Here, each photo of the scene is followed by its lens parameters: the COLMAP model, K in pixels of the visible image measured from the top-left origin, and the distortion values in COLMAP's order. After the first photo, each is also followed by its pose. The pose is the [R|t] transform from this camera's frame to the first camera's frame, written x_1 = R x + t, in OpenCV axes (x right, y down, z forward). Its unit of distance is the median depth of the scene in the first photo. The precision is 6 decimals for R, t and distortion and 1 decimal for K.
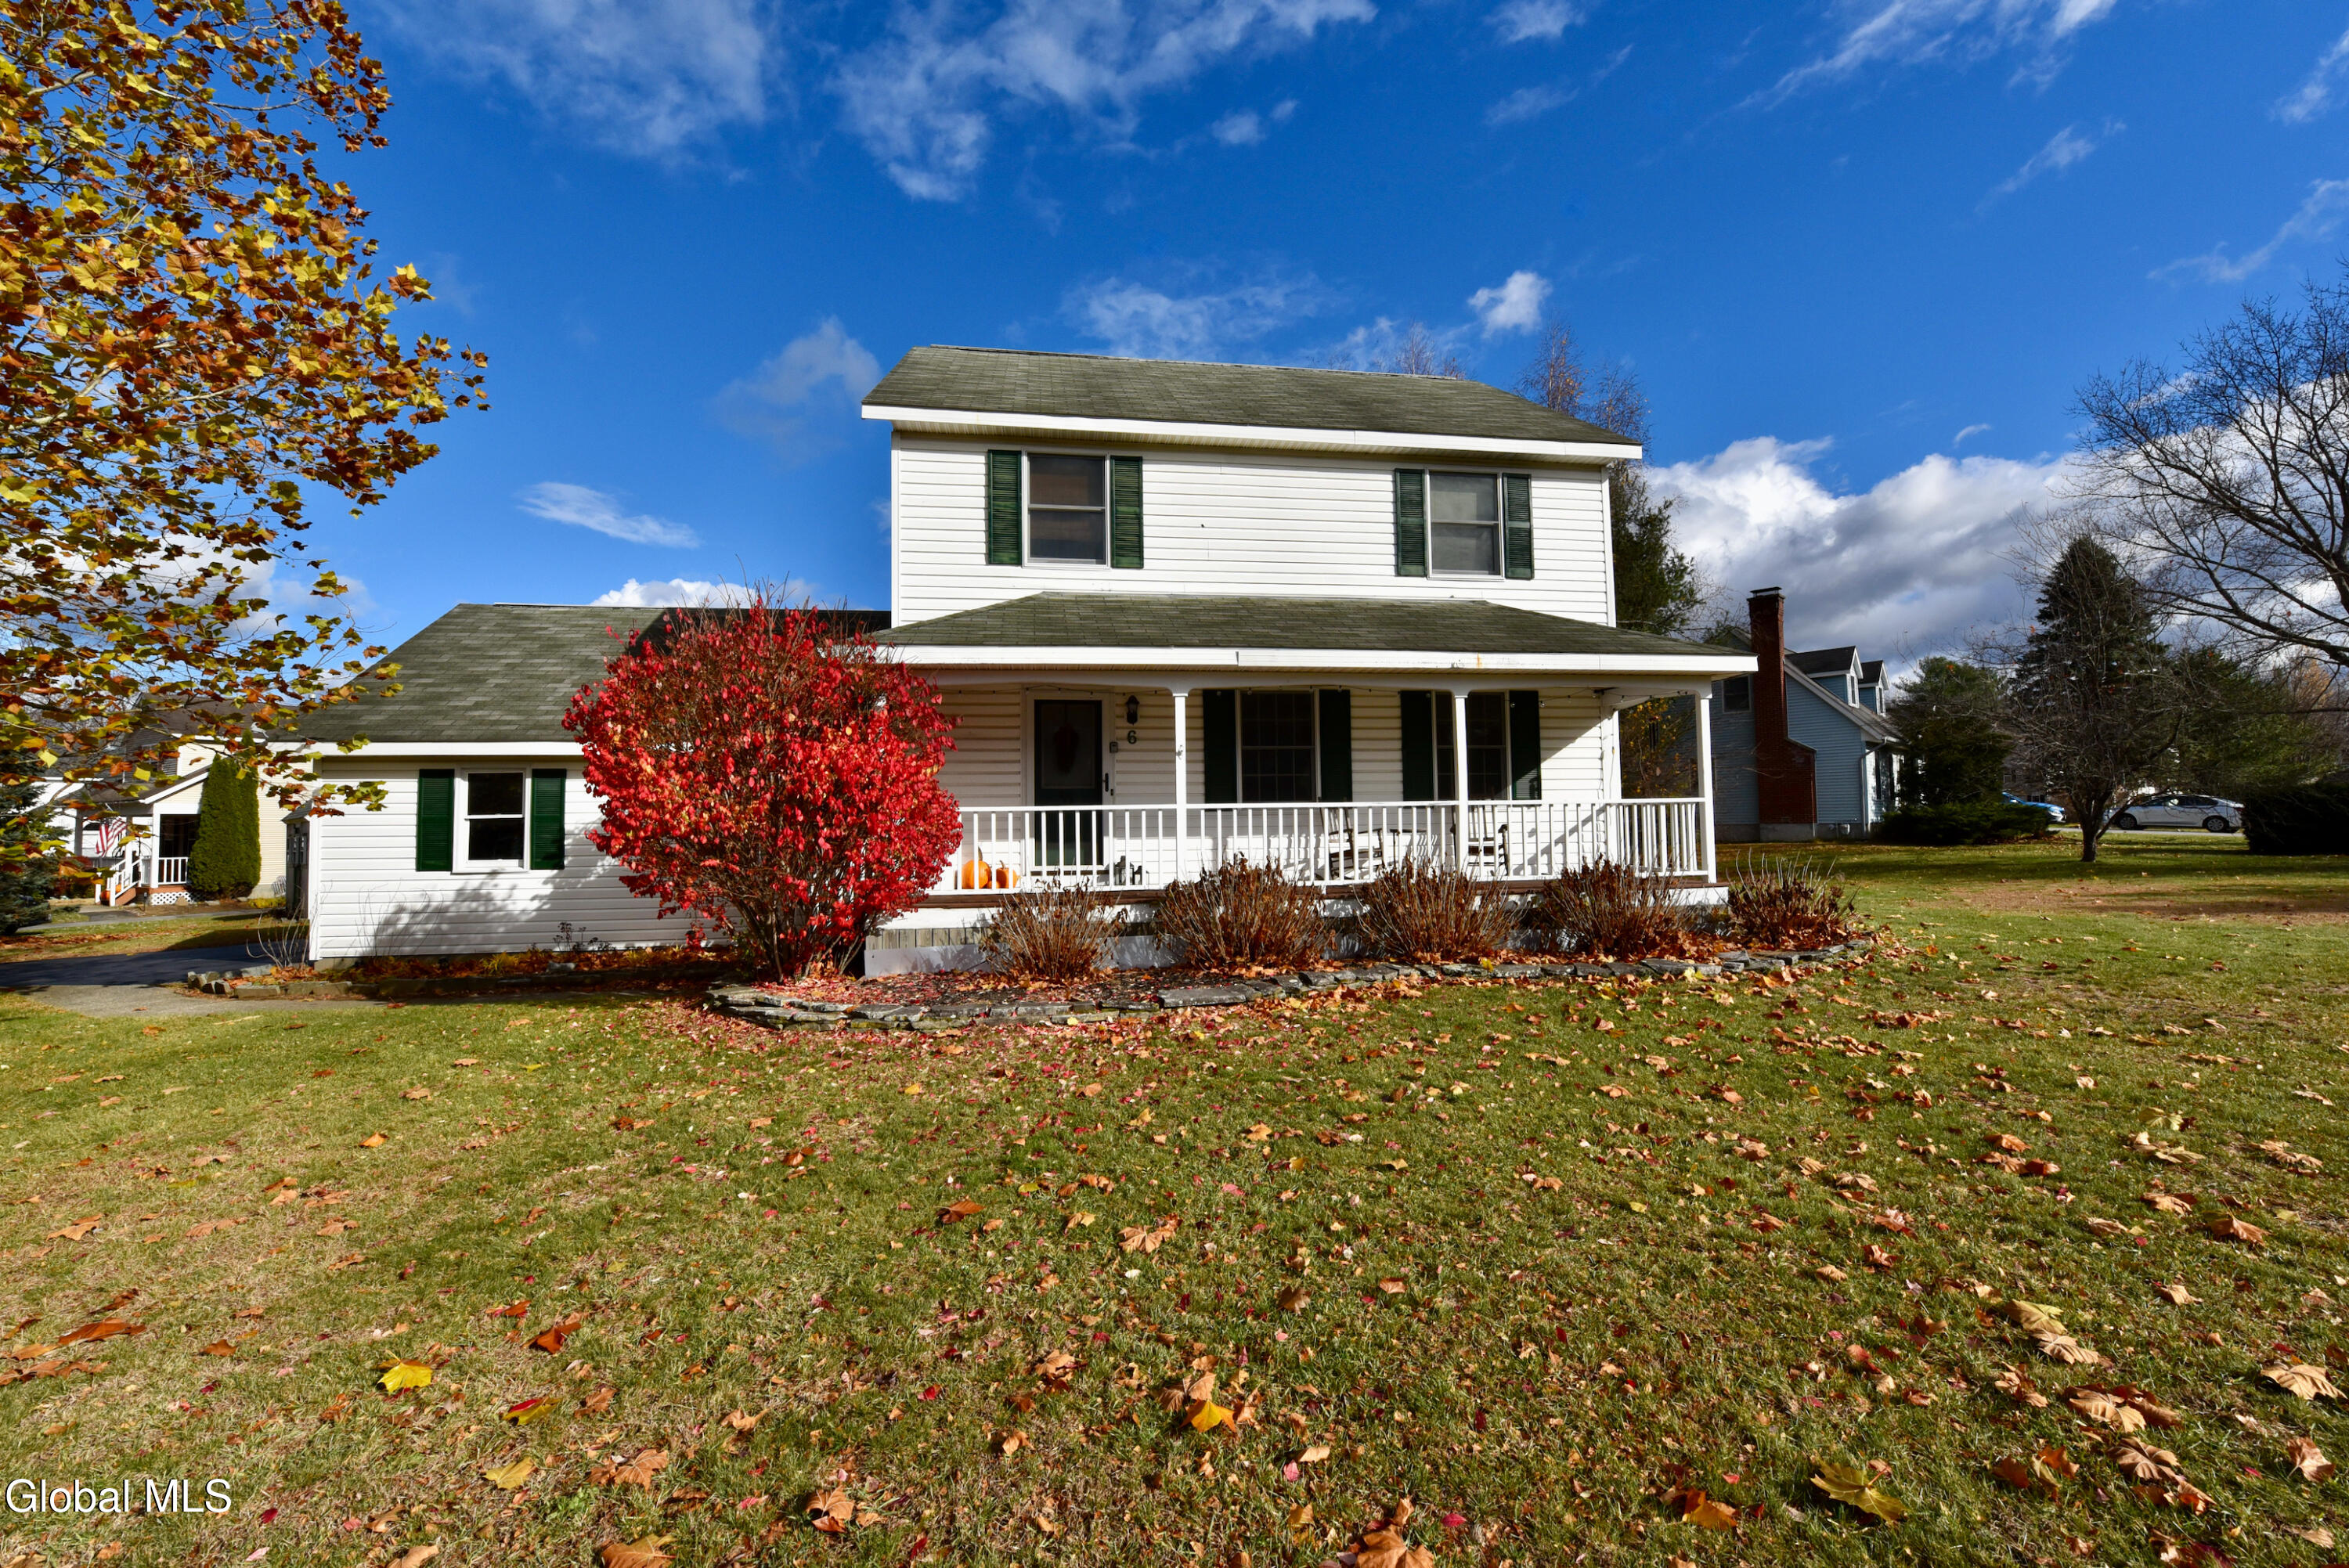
lens RADIAL K [[938.1, 0, 1170.0], [0, 938.1, 810.7], [0, 0, 1]] dist [-0.000286, -0.000127]
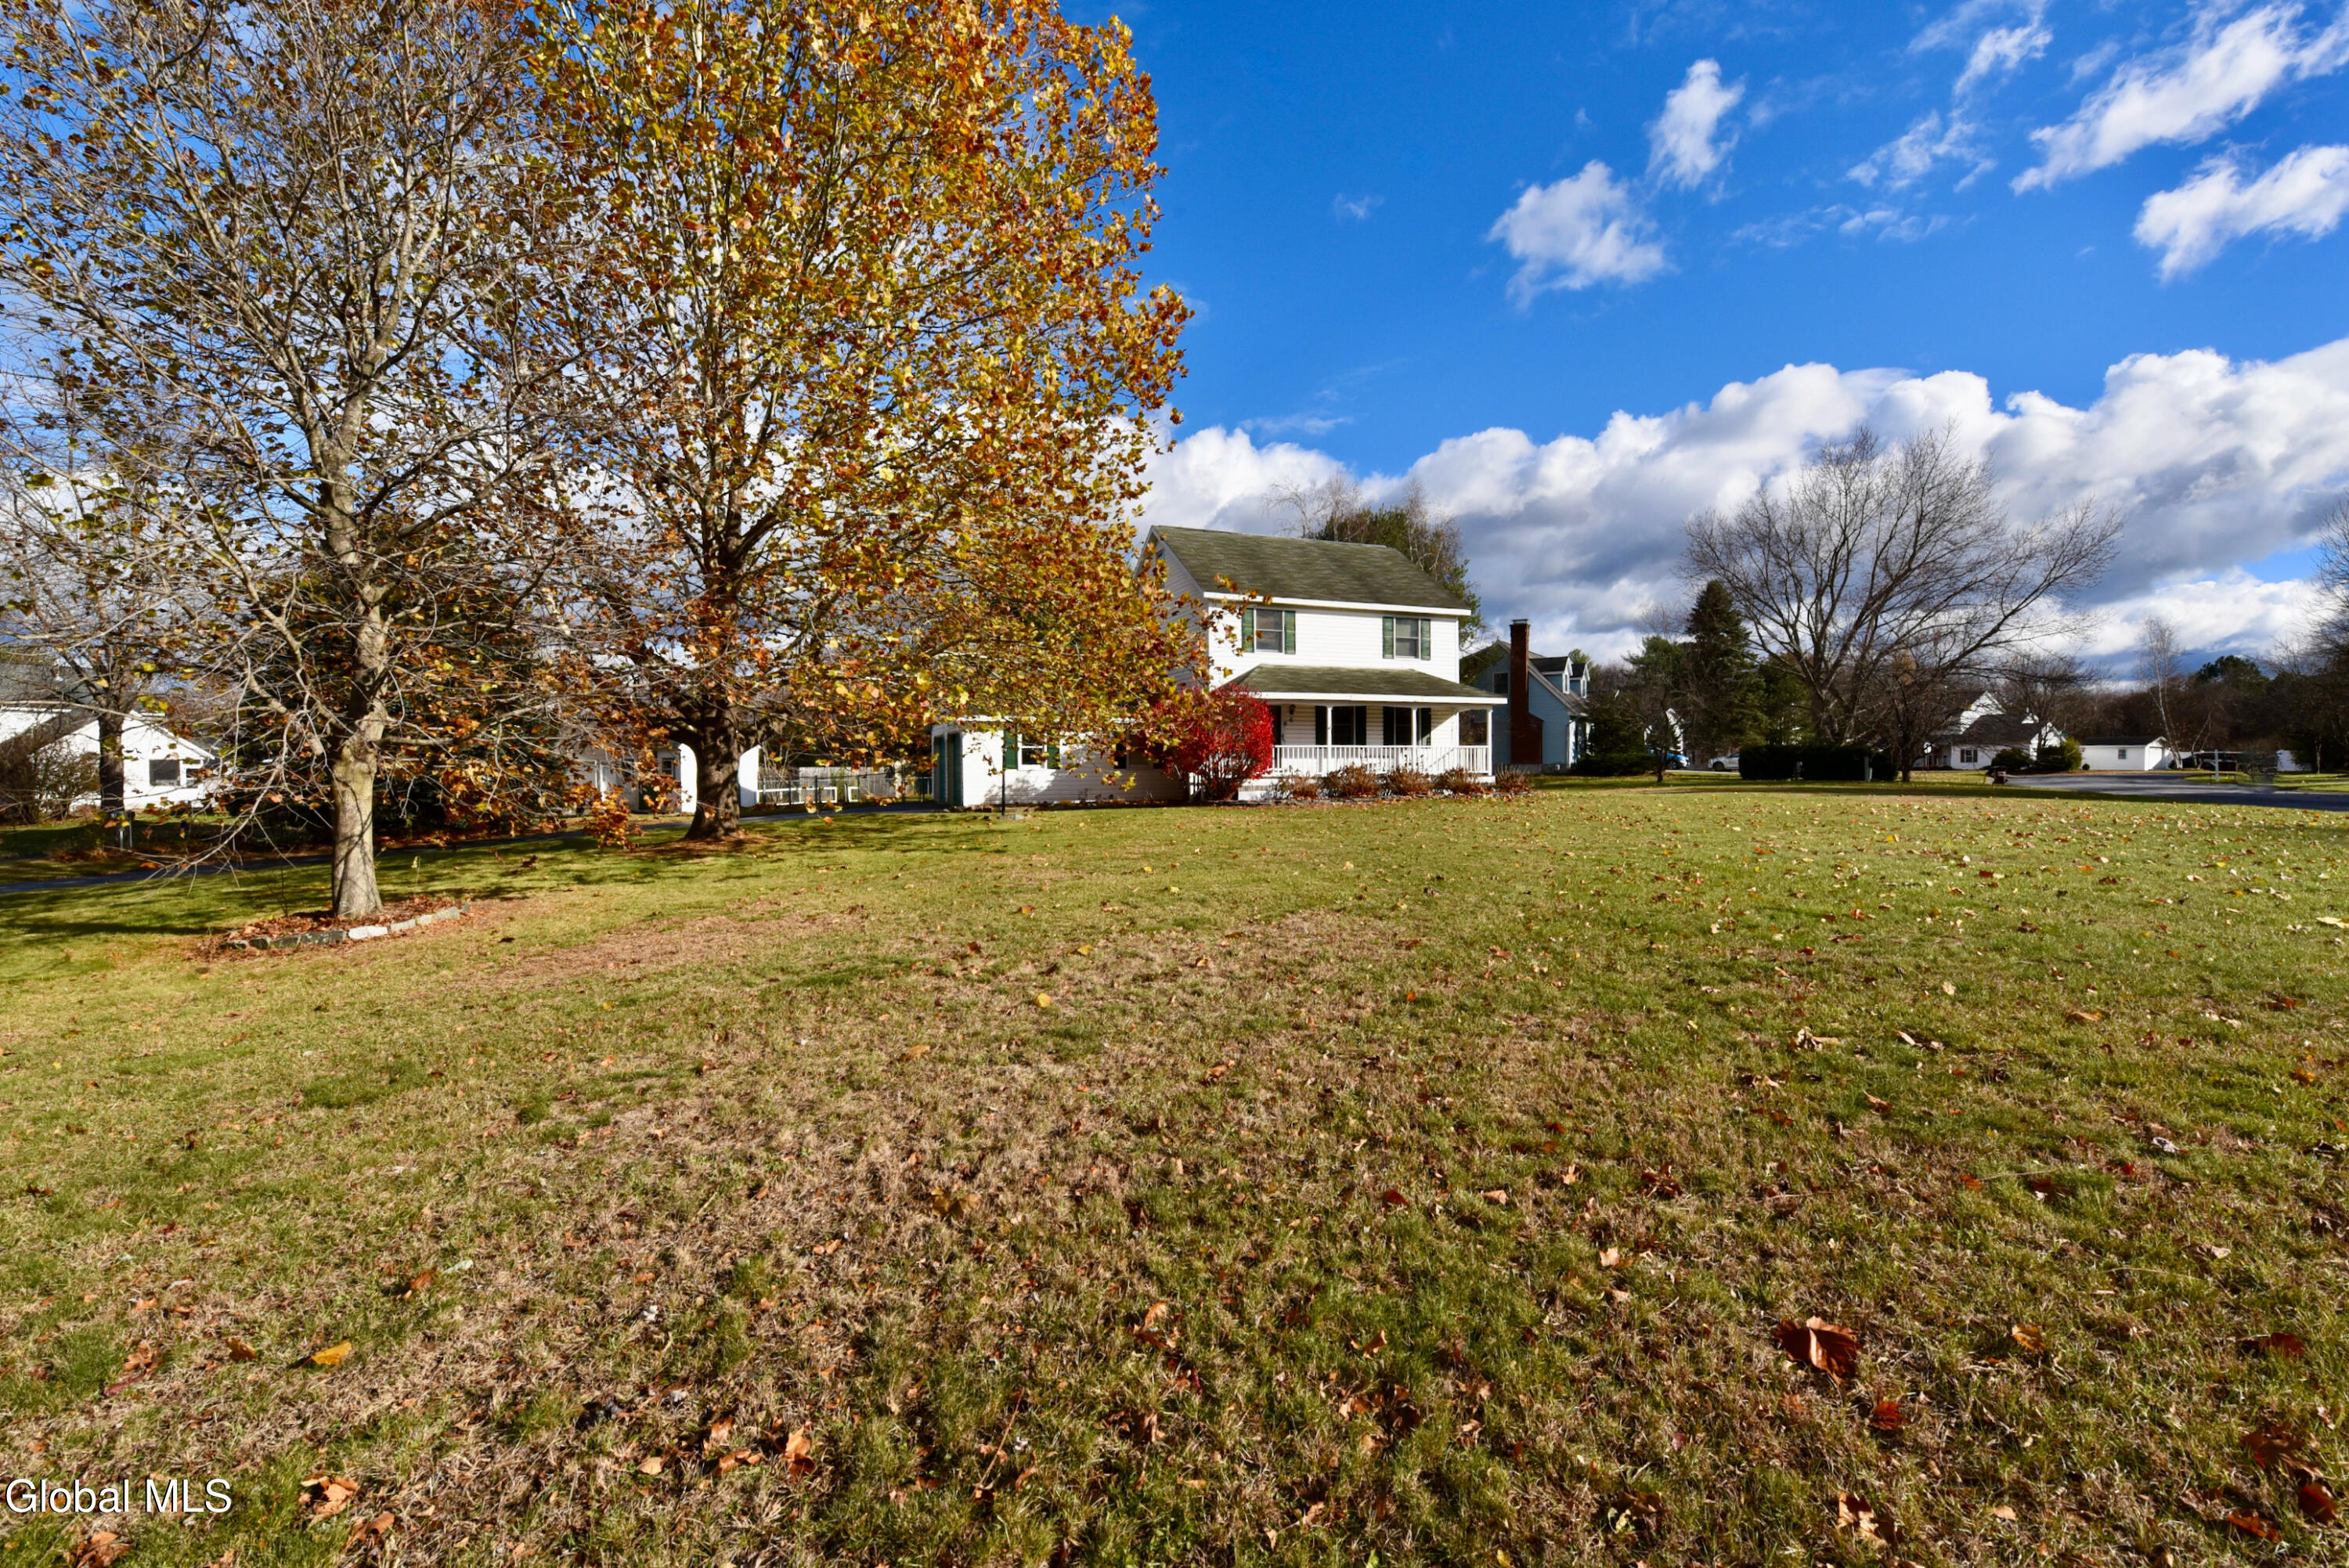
lens RADIAL K [[938.1, 0, 1170.0], [0, 938.1, 810.7], [0, 0, 1]] dist [-0.000286, -0.000127]
pose [[0.979127, -0.000978, 0.203245, -0.871695], [-0.010330, 0.998457, 0.054566, 0.034552], [-0.202985, -0.055527, 0.977606, -1.457790]]
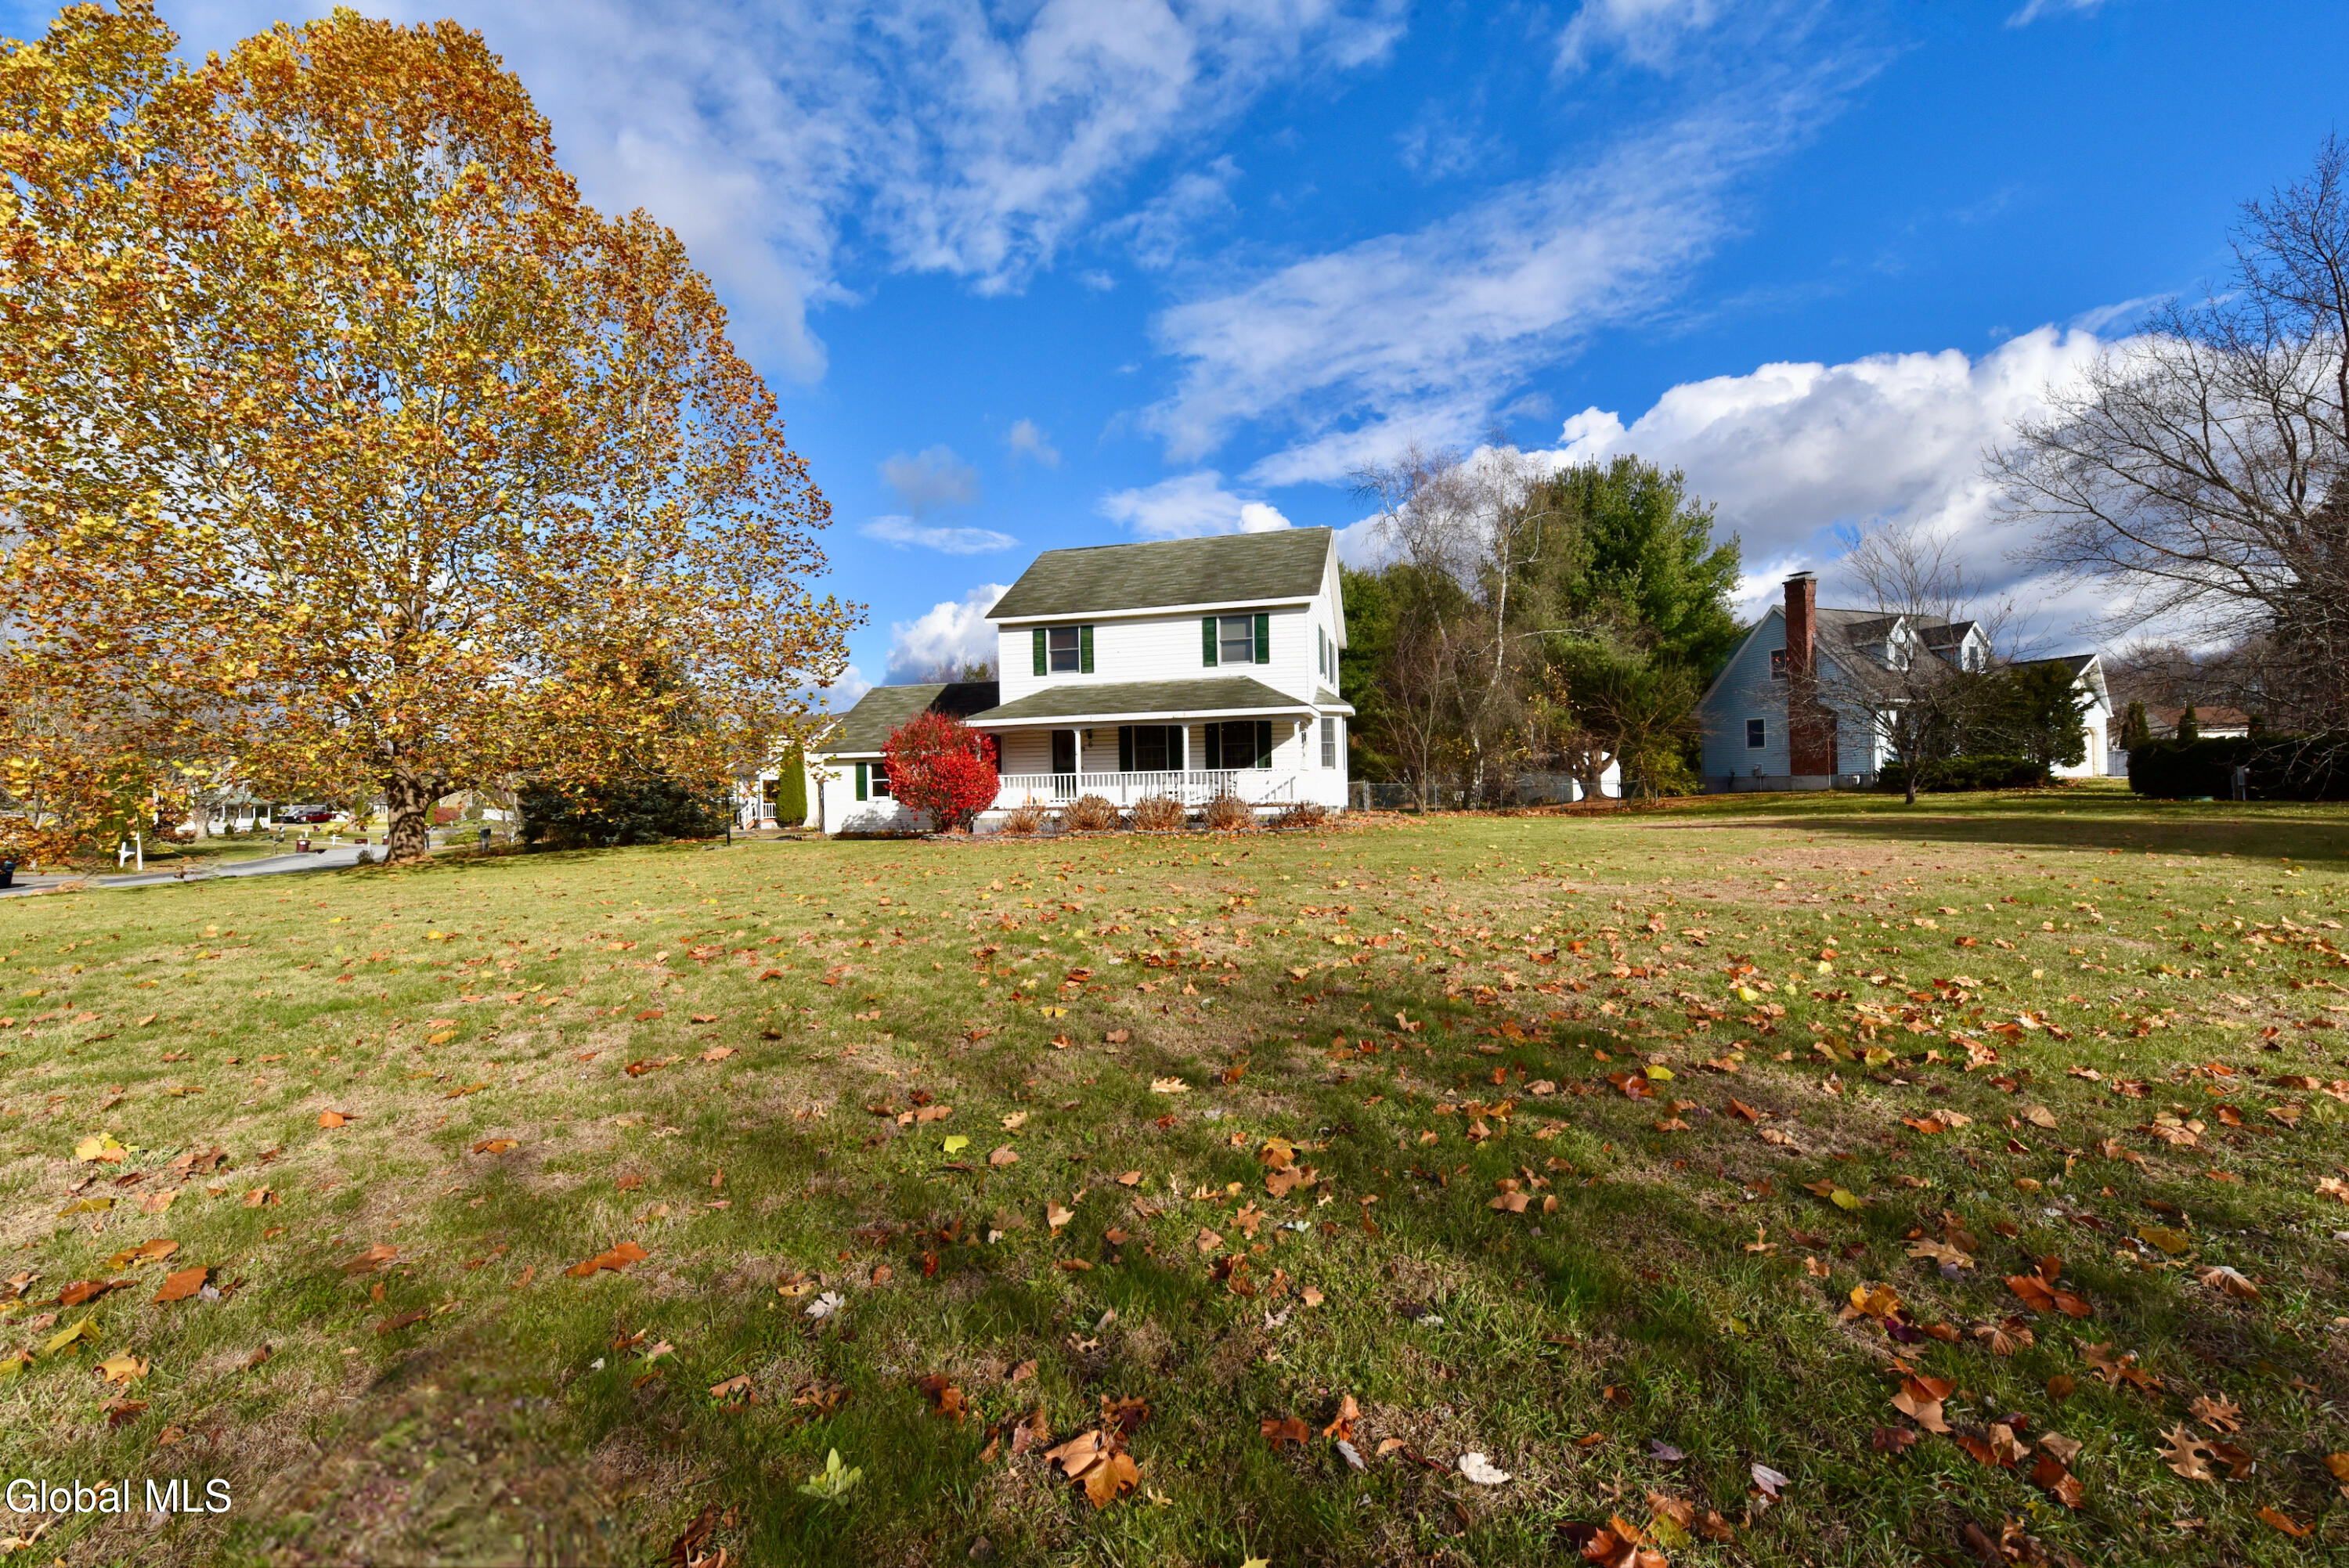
lens RADIAL K [[938.1, 0, 1170.0], [0, 938.1, 810.7], [0, 0, 1]] dist [-0.000286, -0.000127]
pose [[0.922394, 0.003350, -0.386236, 1.041785], [0.013964, 0.999019, 0.042013, -0.007046], [0.385999, -0.044146, 0.921443, -1.100285]]
